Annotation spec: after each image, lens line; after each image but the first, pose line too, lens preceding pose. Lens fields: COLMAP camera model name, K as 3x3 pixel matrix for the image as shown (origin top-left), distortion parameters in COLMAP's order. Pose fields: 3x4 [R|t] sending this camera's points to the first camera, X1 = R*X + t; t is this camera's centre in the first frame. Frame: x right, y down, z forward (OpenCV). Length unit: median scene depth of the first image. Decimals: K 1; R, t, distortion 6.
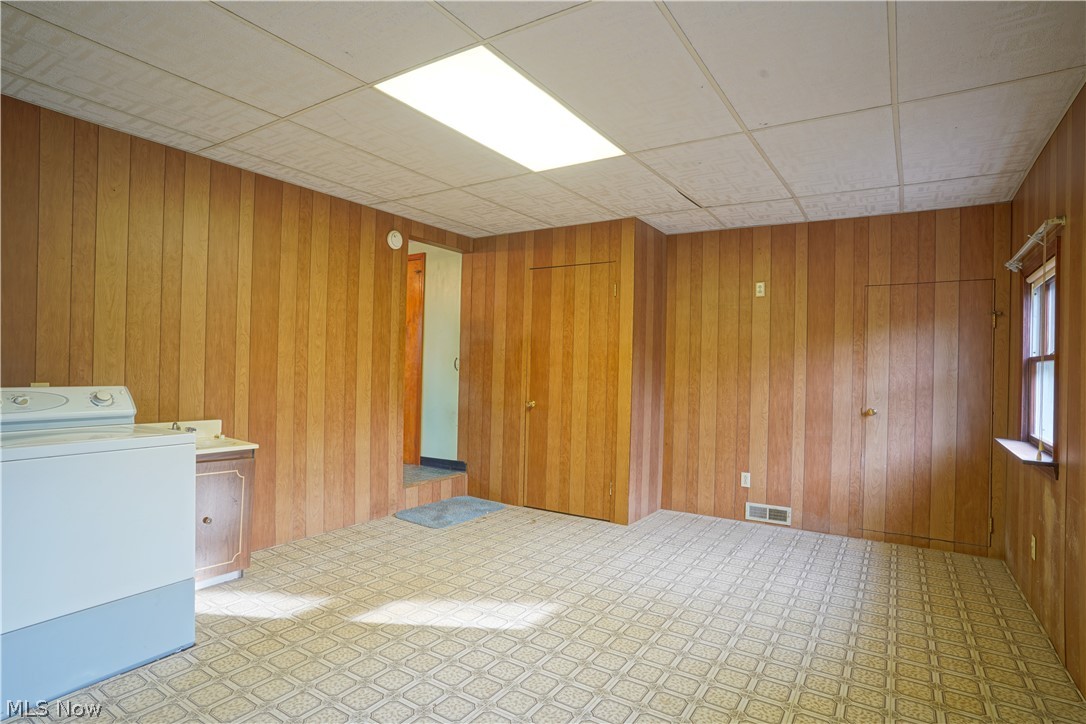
lens RADIAL K [[568.1, 0, 541.8], [0, 568.1, 362.1], [0, 0, 1]] dist [-0.038175, 0.006801]
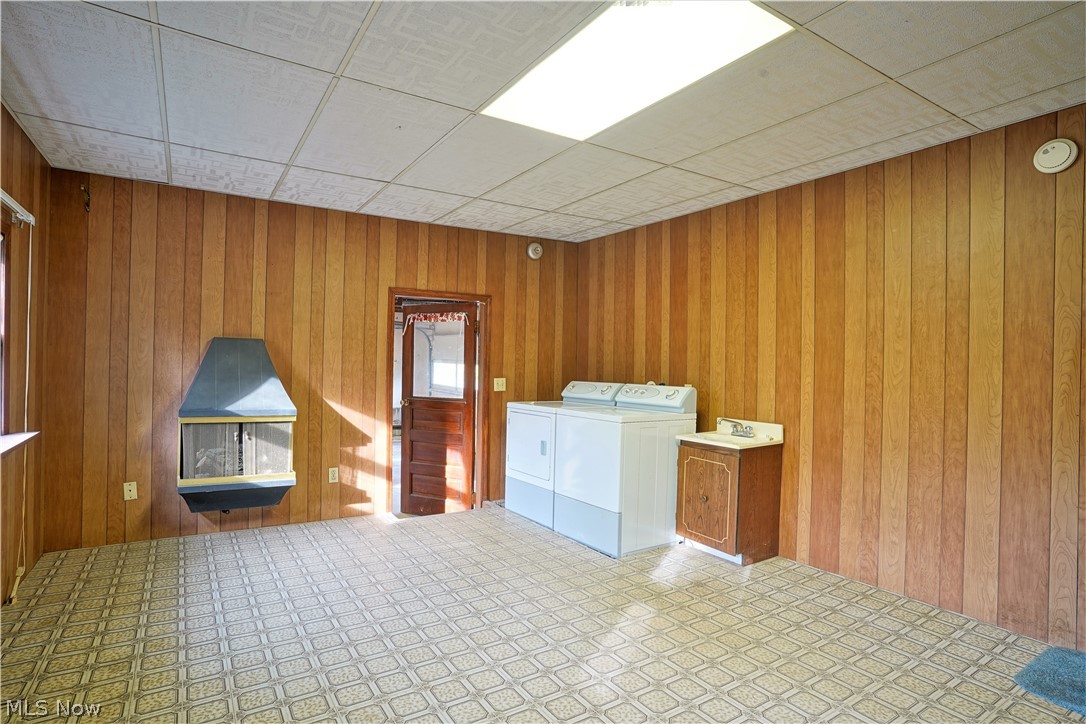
lens RADIAL K [[568.1, 0, 540.4], [0, 568.1, 363.8], [0, 0, 1]] dist [-0.038175, 0.006801]
pose [[-0.410093, -0.029333, -0.911572, 0.564564], [-0.017537, 0.999552, -0.024275, 0.018382], [0.911875, 0.006031, -0.410424, 0.948755]]
